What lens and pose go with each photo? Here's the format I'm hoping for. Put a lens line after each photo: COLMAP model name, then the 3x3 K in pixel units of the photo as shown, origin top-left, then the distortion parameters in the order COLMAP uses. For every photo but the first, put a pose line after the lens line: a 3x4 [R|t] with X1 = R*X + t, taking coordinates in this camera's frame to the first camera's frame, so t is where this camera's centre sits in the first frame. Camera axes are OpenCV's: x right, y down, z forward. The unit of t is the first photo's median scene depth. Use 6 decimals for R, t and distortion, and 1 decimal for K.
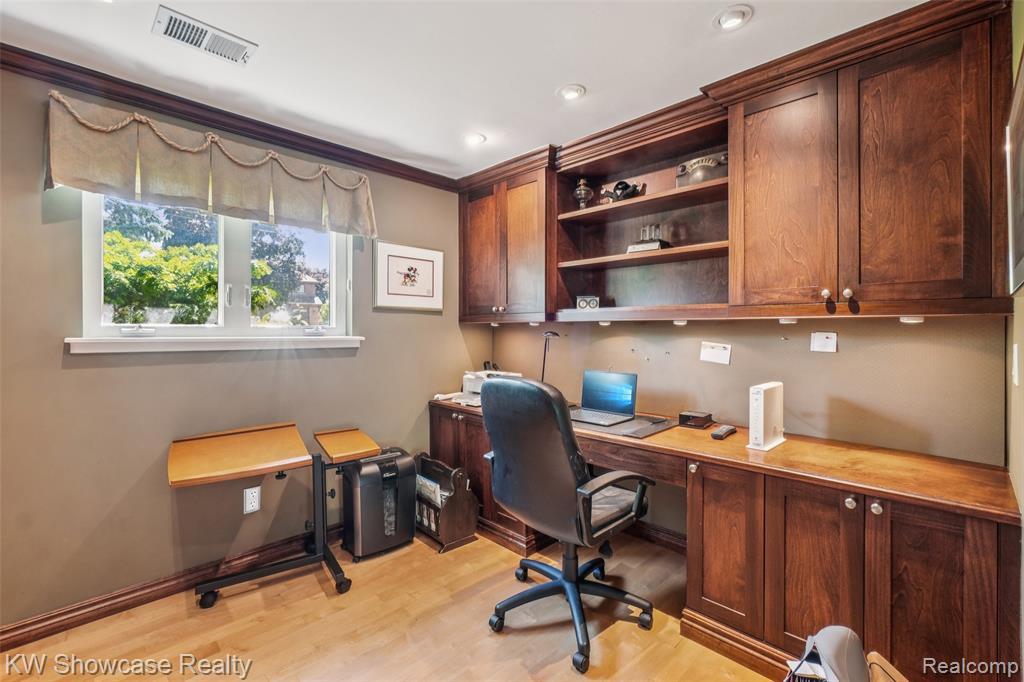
lens RADIAL K [[441.0, 0, 514.6], [0, 441.0, 332.1], [0, 0, 1]] dist [-0.001406, -0.000287]
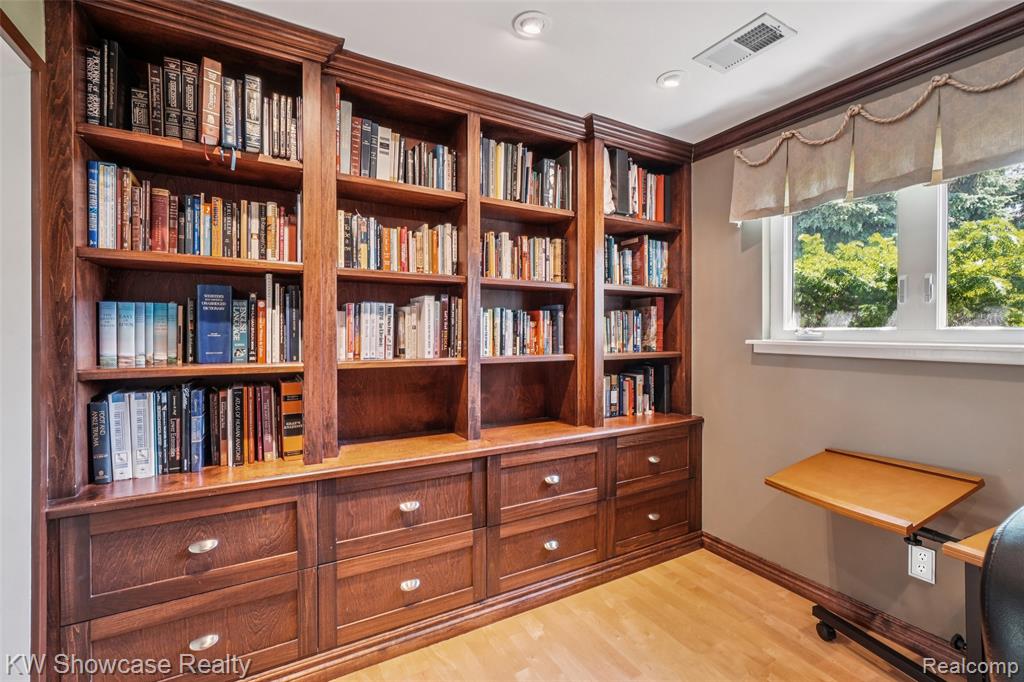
lens RADIAL K [[452.5, 0, 512.0], [0, 452.5, 341.0], [0, 0, 1]] dist [-0.000297, -0.000011]
pose [[-0.285923, 0.013535, -0.958157, 0.369729], [-0.007426, 0.999839, 0.016340, -0.000727], [0.958224, 0.011787, -0.285777, 0.639222]]
